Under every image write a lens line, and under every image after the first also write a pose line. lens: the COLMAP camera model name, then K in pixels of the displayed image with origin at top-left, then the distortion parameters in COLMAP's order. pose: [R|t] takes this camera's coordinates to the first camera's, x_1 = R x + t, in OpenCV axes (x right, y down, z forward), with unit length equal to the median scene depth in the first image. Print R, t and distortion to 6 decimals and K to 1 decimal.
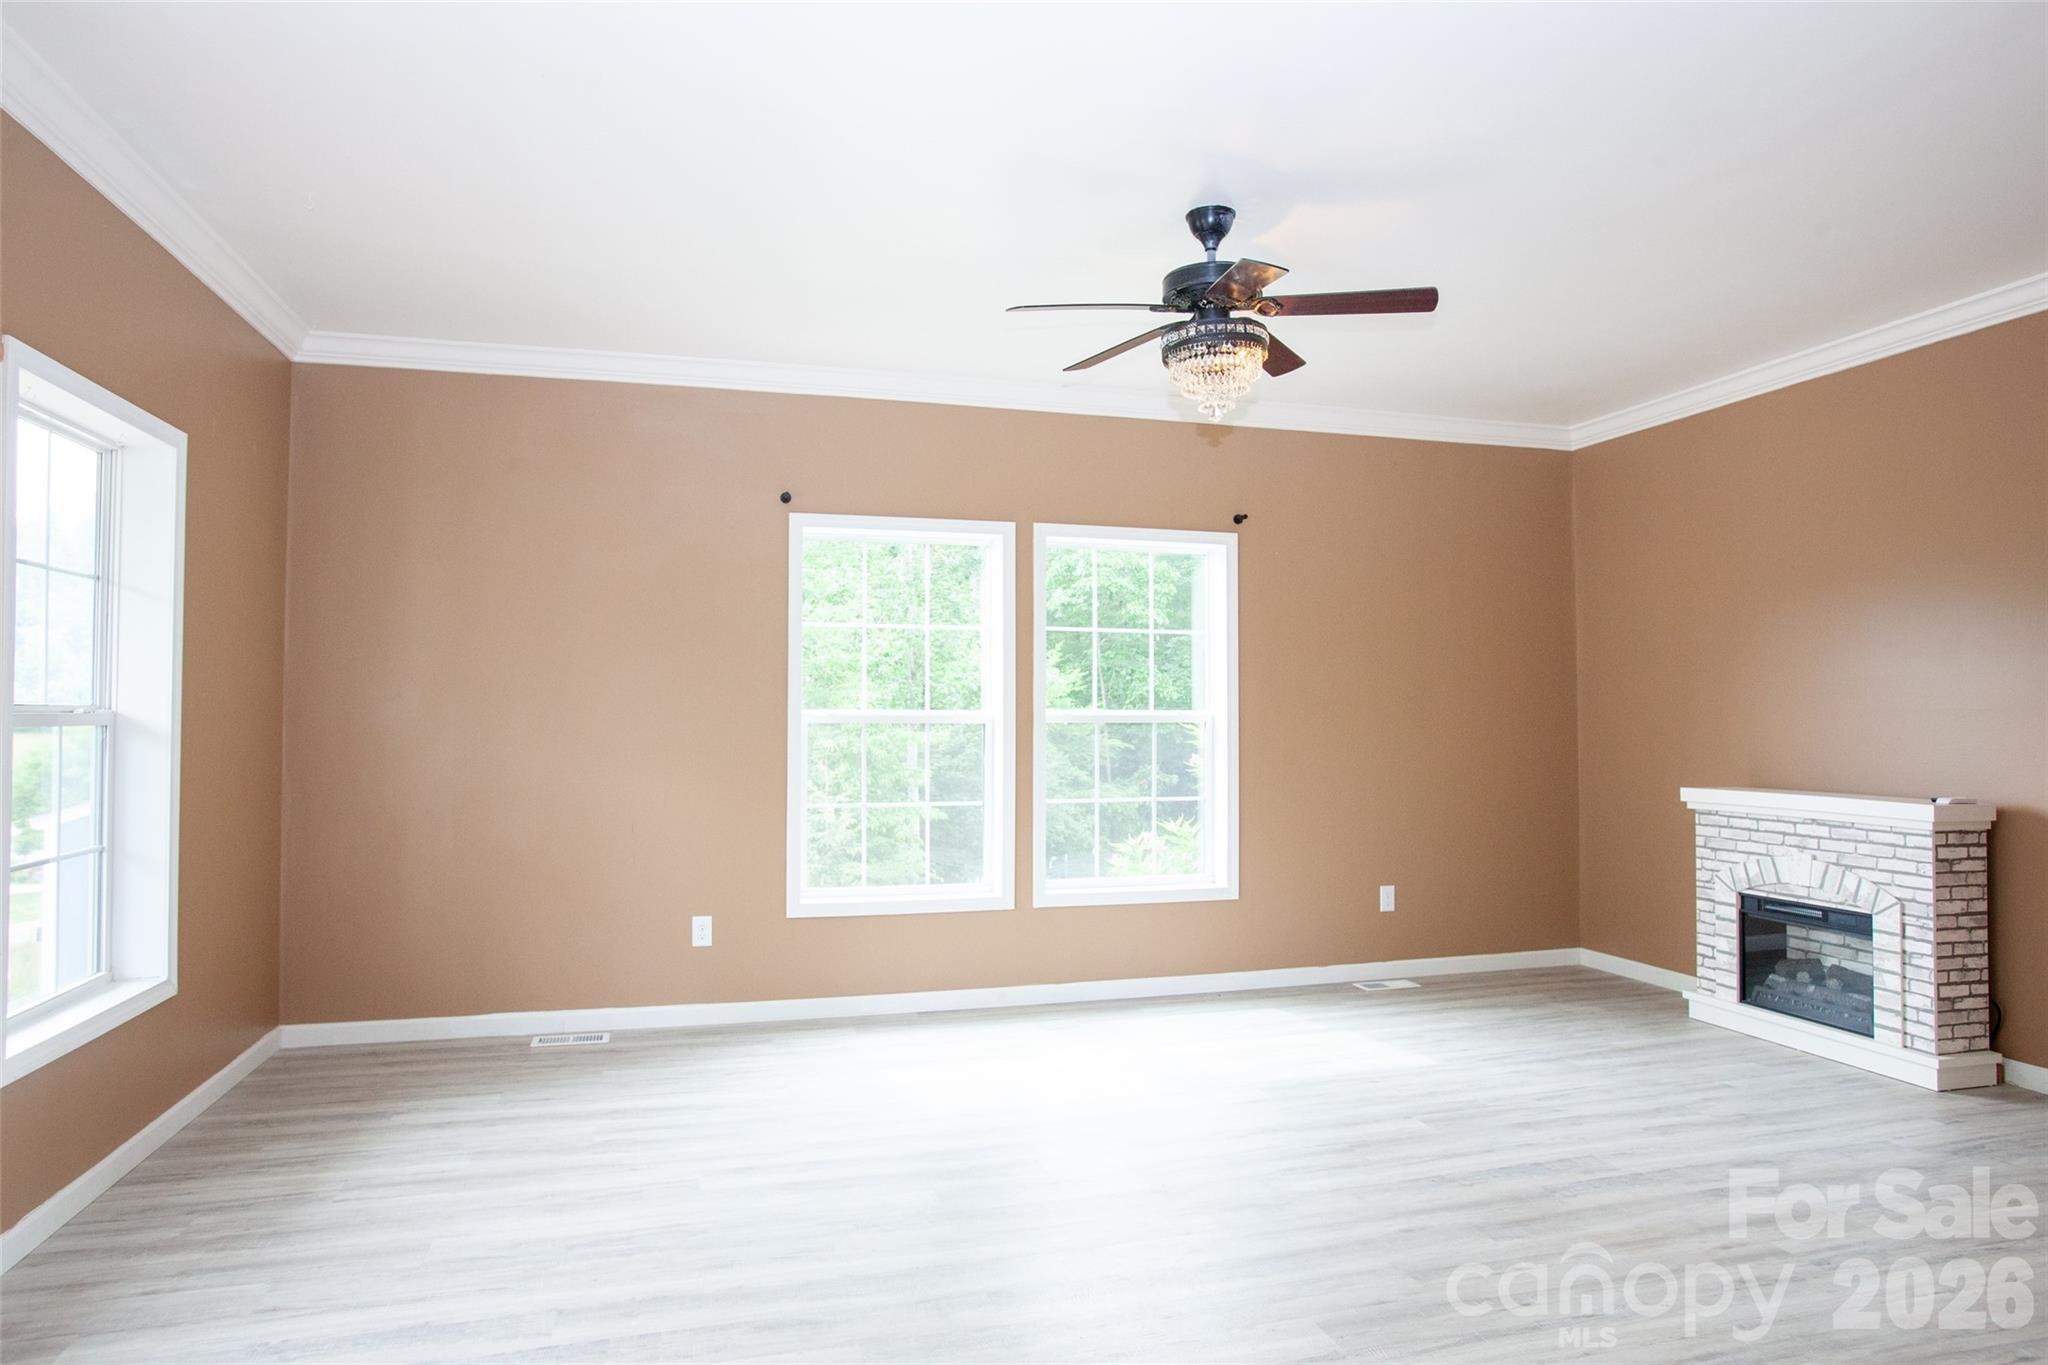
lens RADIAL K [[1228.7, 0, 1024.0], [0, 1228.7, 682.5], [0, 0, 1]] dist [-0.084703, 0.075520]
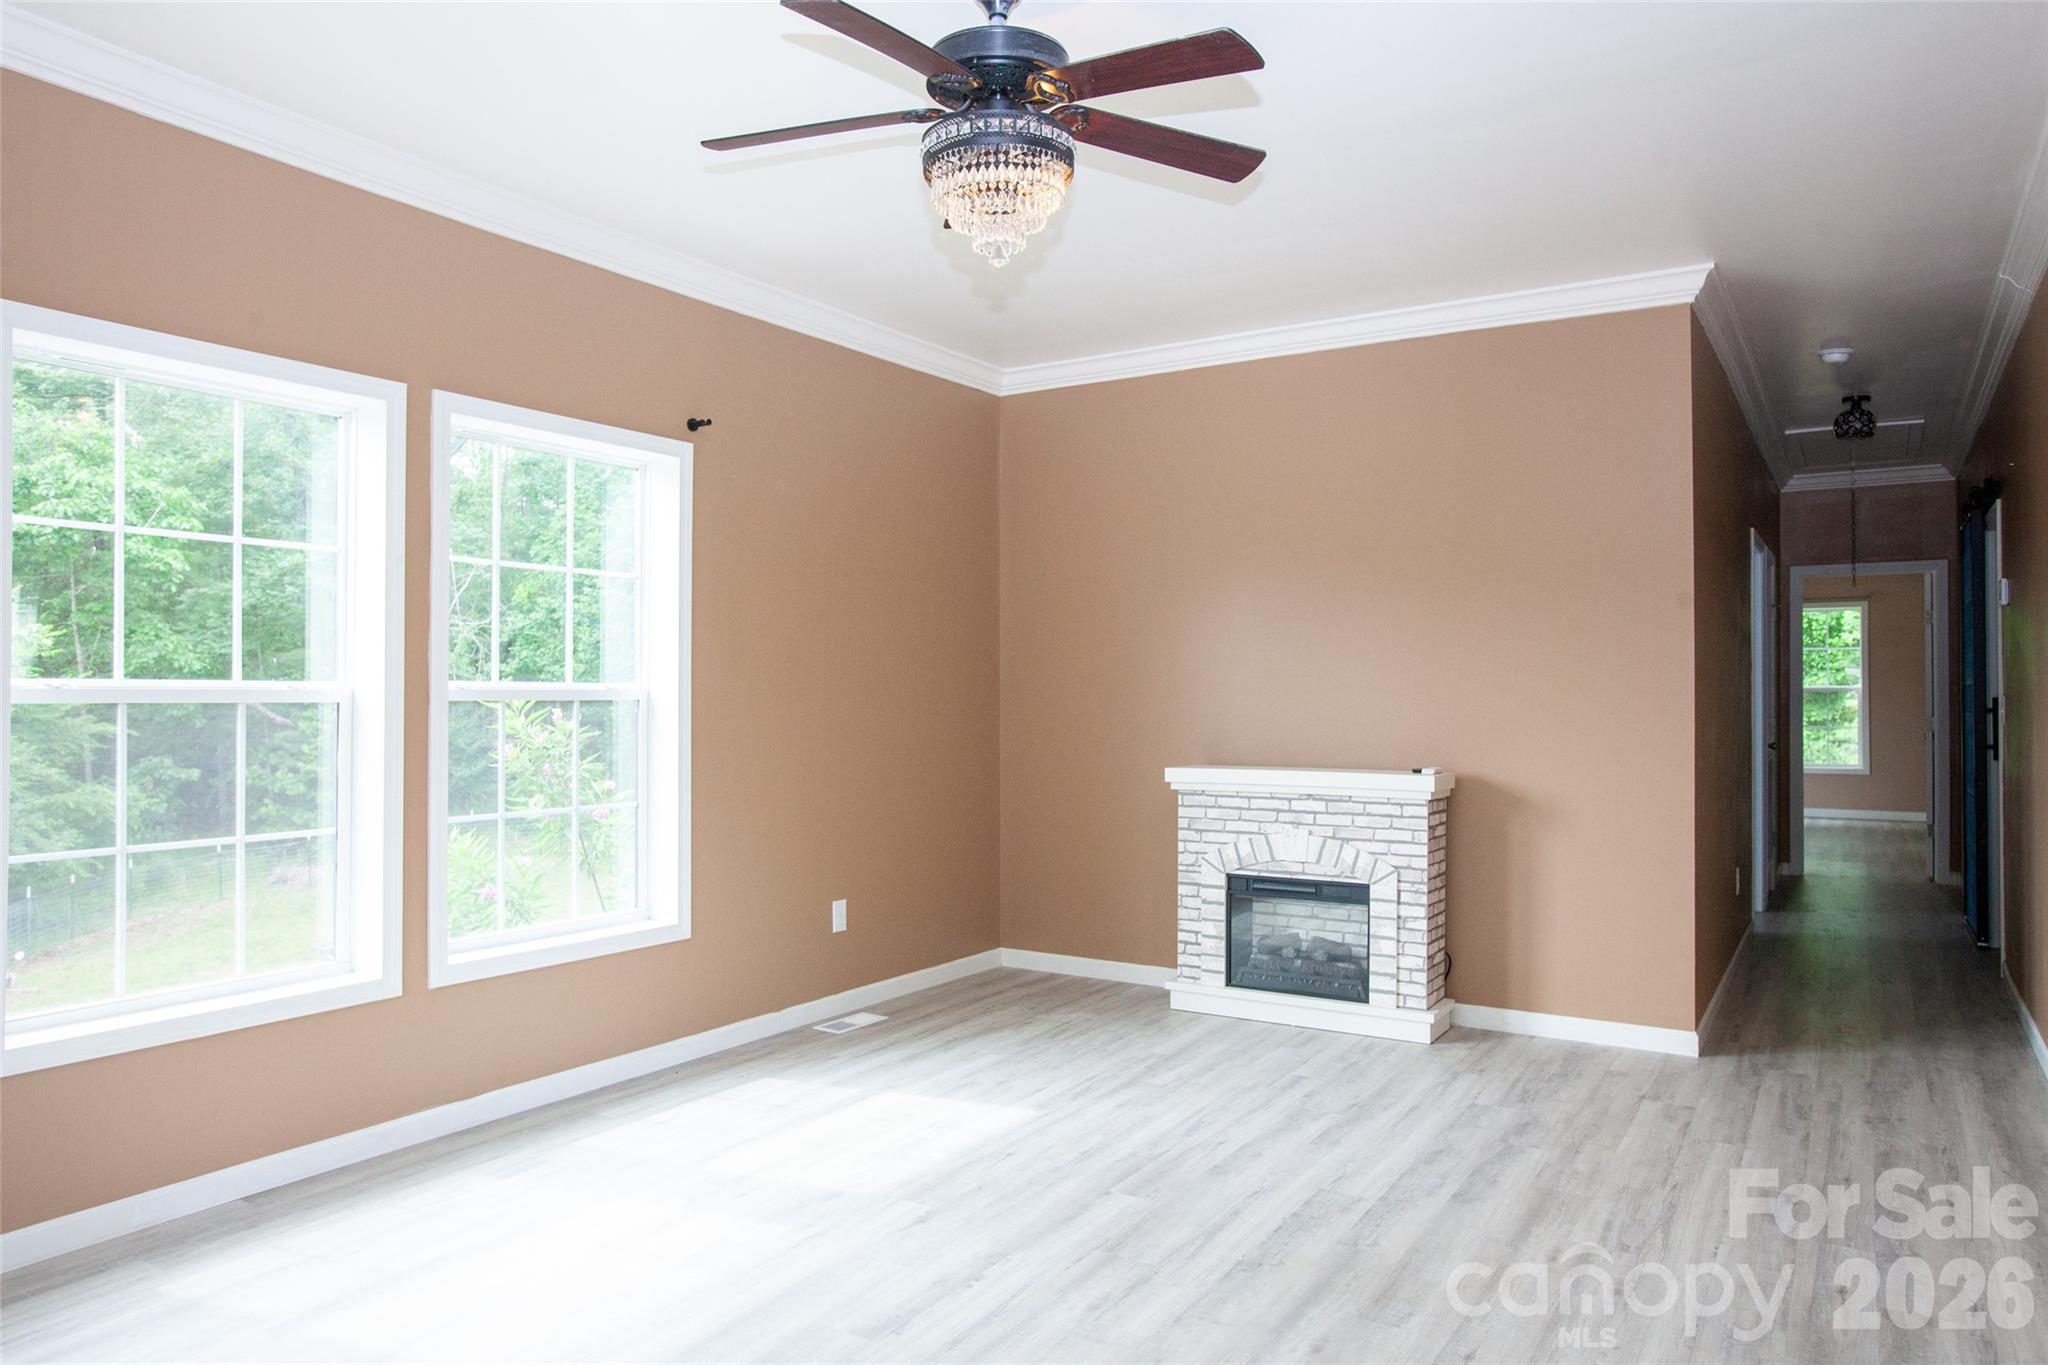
lens RADIAL K [[1338.9, 0, 1024.0], [0, 1338.9, 682.5], [0, 0, 1]] dist [-0.061585, 0.058180]
pose [[0.746306, 0.004765, 0.665586, -0.267780], [-0.017964, 0.999754, 0.012985, 0.010334], [-0.665361, -0.021647, 0.746208, 0.336772]]
